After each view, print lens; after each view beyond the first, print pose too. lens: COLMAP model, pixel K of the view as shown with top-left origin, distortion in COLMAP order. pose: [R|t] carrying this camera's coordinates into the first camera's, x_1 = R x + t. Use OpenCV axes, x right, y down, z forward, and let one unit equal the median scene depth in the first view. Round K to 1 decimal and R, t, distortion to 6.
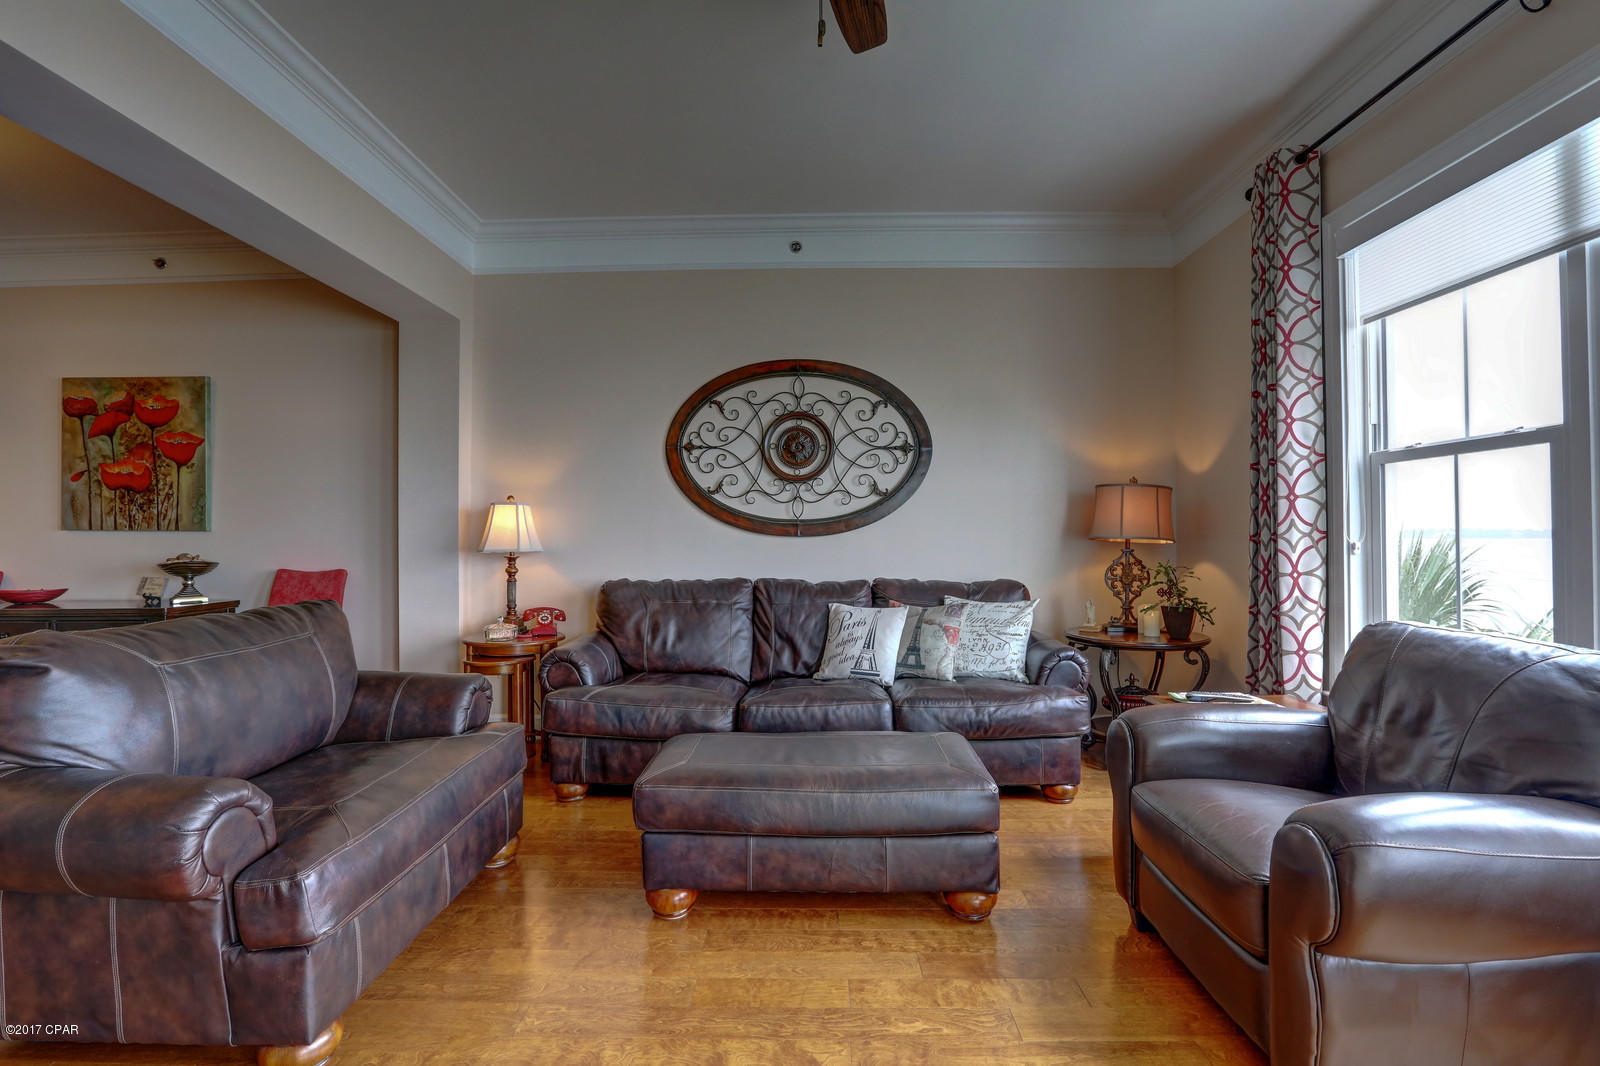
lens RADIAL K [[736.7, 0, 800.0], [0, 736.7, 533.0], [0, 0, 1]] dist [-0.056130, 0.026897]
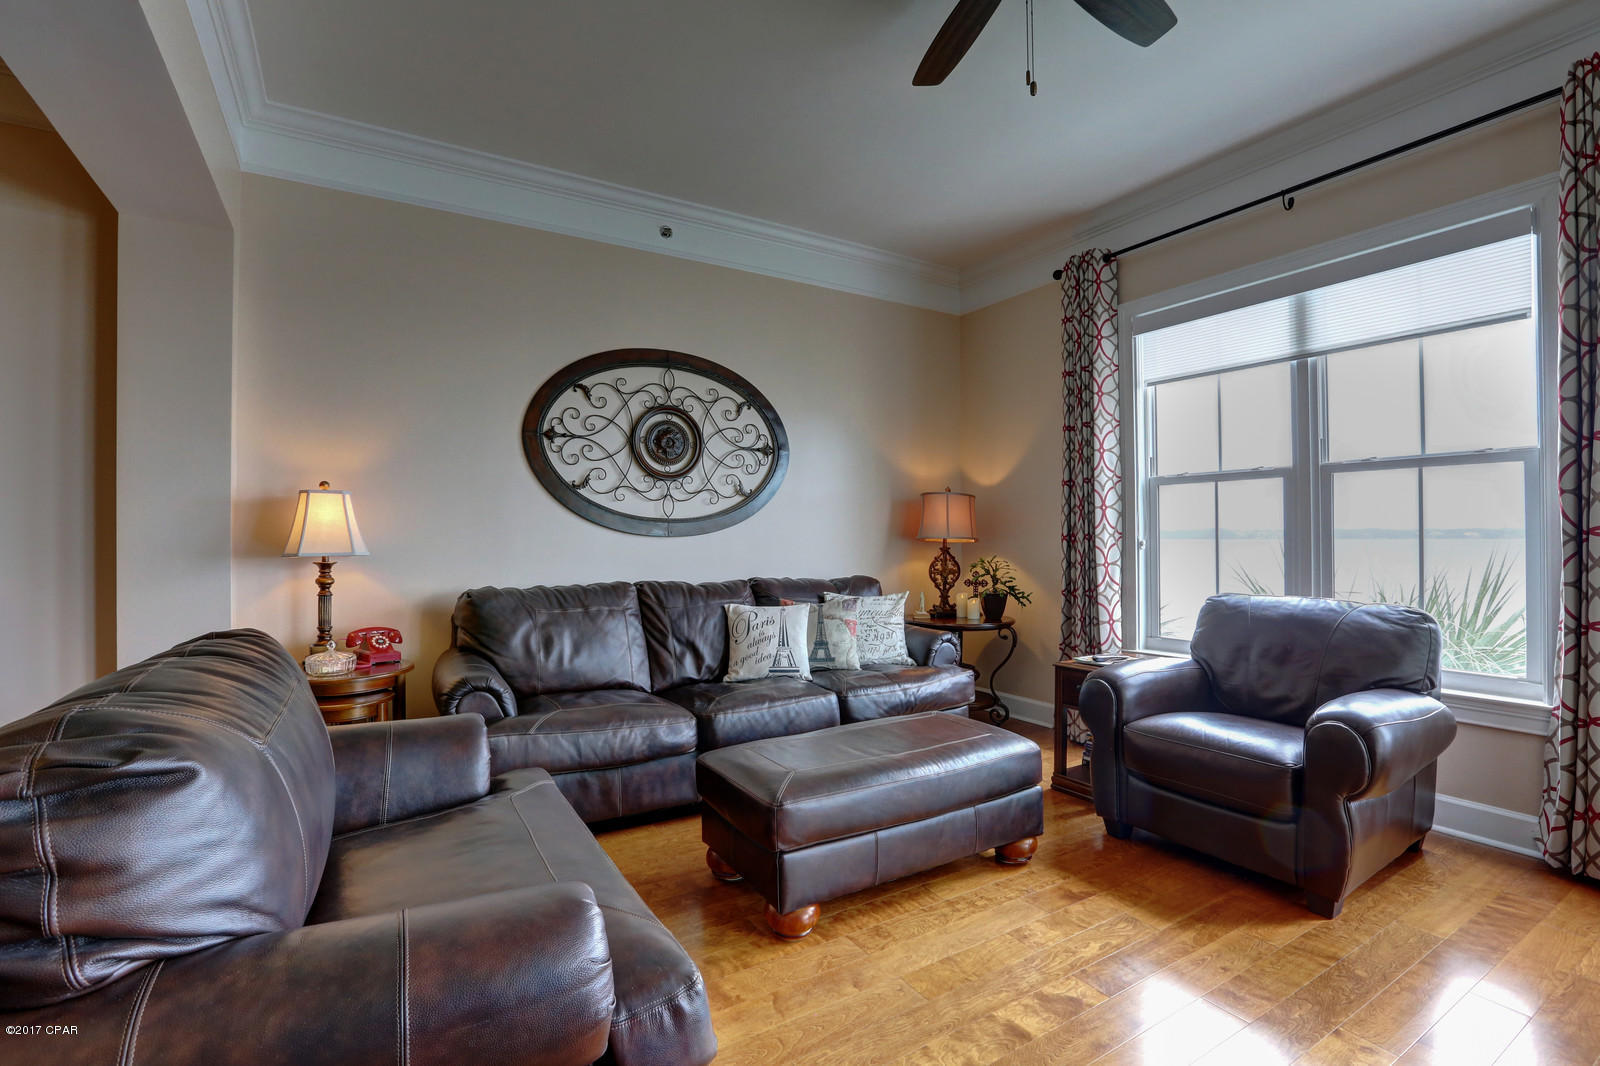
lens RADIAL K [[736.7, 0, 800.0], [0, 736.7, 533.0], [0, 0, 1]] dist [-0.056130, 0.026897]
pose [[0.842390, 0.004136, 0.538853, -0.397209], [-0.002576, 0.999990, -0.003649, 0.003505], [-0.538863, 0.001685, 0.842392, 0.115485]]
